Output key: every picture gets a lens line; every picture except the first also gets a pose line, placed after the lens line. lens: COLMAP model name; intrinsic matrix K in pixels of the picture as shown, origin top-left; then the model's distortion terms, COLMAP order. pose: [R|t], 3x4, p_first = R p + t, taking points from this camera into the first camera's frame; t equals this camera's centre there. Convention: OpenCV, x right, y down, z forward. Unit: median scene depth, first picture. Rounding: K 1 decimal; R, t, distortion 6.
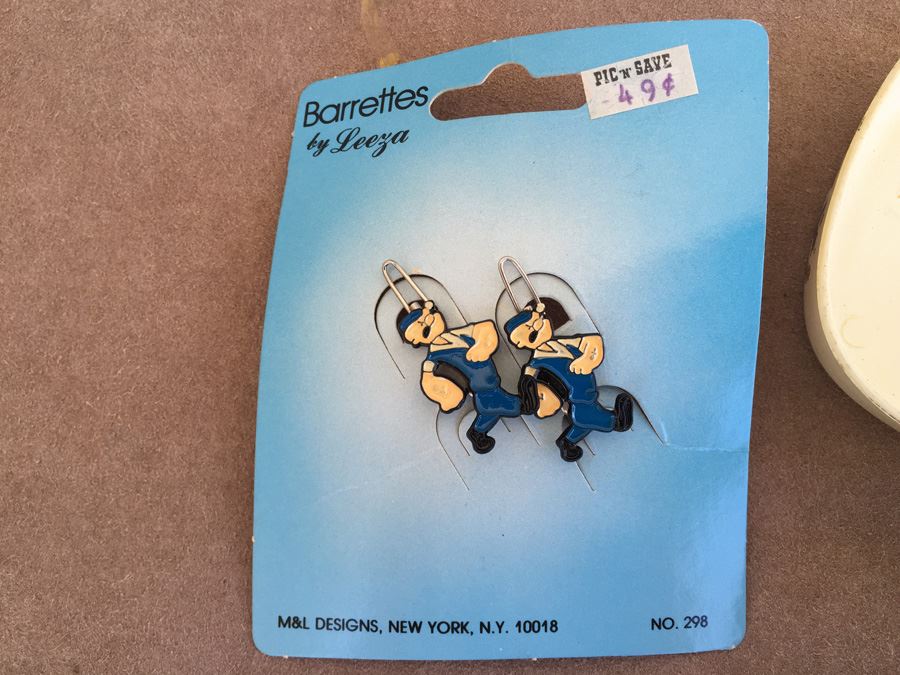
lens RADIAL K [[824.2, 0, 450.0], [0, 824.2, 337.5], [0, 0, 1]] dist [0.090765, -0.188132]
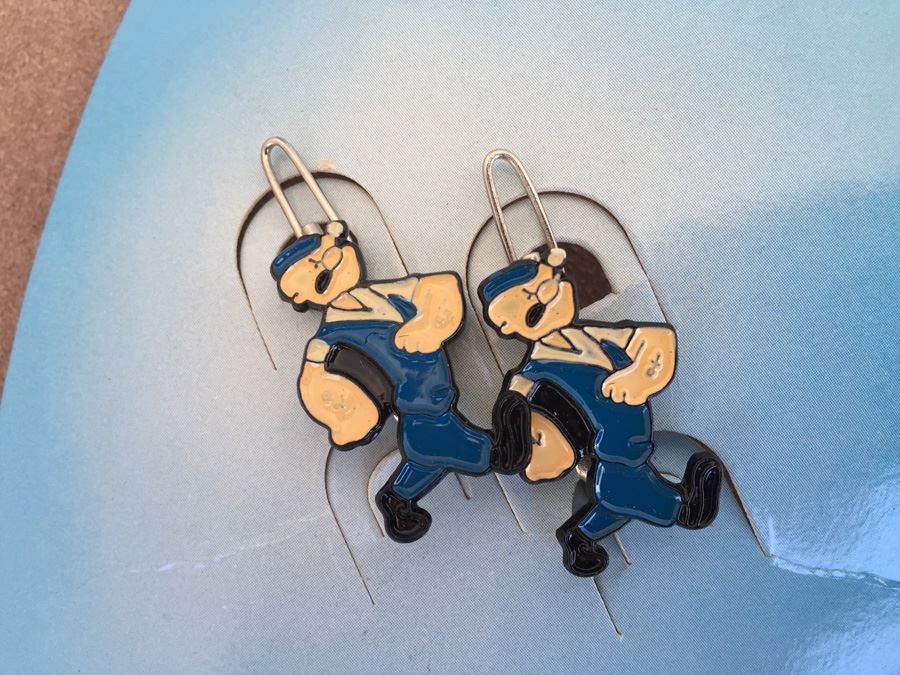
lens RADIAL K [[824.2, 0, 450.0], [0, 824.2, 337.5], [0, 0, 1]] dist [0.090765, -0.188132]
pose [[0.992897, 0.117362, -0.019554, 0.061347], [-0.117374, 0.993088, 0.000547, 0.017539], [0.019483, 0.001752, 0.999809, 0.506492]]
